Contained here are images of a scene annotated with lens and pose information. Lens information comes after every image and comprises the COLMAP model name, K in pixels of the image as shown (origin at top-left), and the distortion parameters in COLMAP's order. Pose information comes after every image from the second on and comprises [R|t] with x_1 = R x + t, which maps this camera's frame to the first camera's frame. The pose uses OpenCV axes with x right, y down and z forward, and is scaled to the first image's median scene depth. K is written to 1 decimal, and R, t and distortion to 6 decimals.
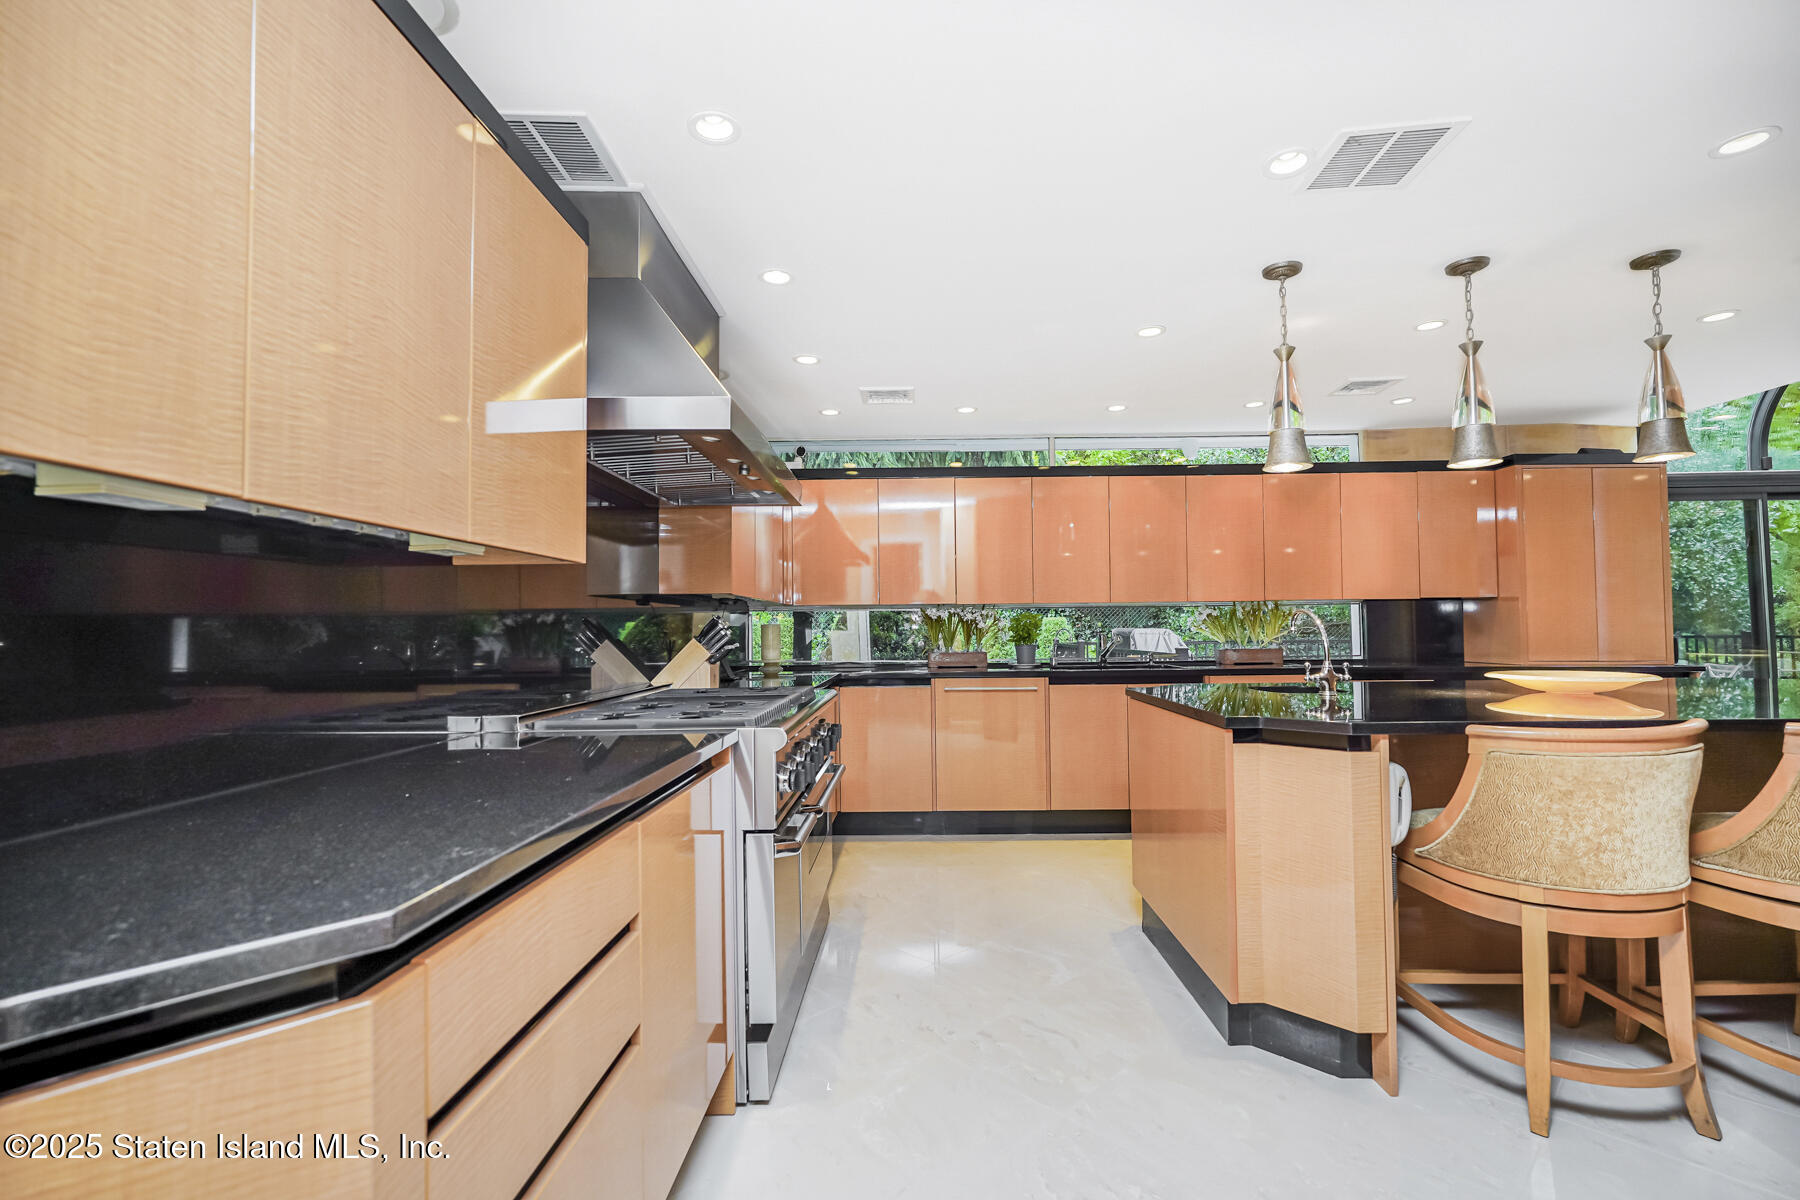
lens RADIAL K [[790.0, 0, 905.8], [0, 790.0, 602.5], [0, 0, 1]] dist [-0.009631, 0.004913]
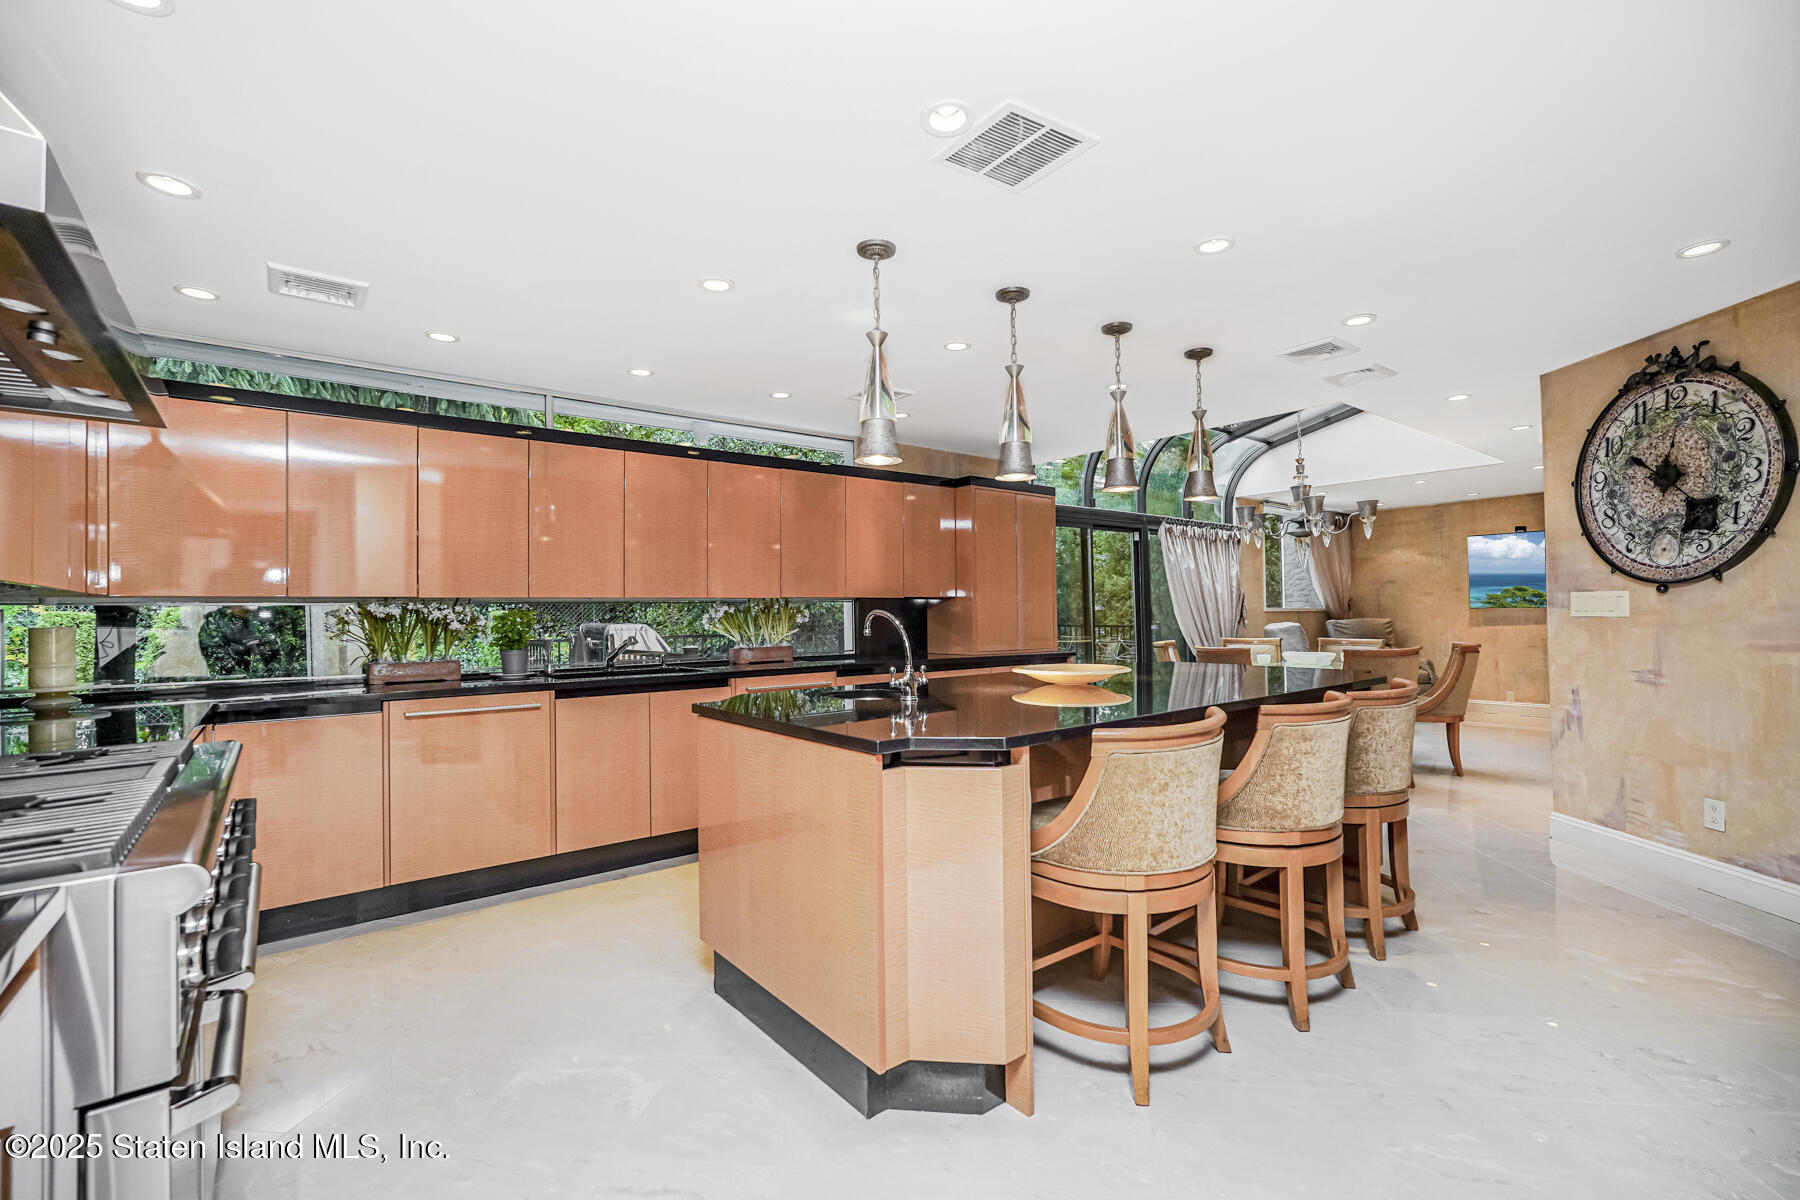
lens RADIAL K [[790.0, 0, 897.5], [0, 790.0, 602.5], [0, 0, 1]] dist [-0.009631, 0.004913]
pose [[0.775954, 0.008343, 0.630734, -0.090117], [-0.015253, 0.999868, 0.005538, -0.007511], [-0.630605, -0.013918, 0.775979, 0.247906]]
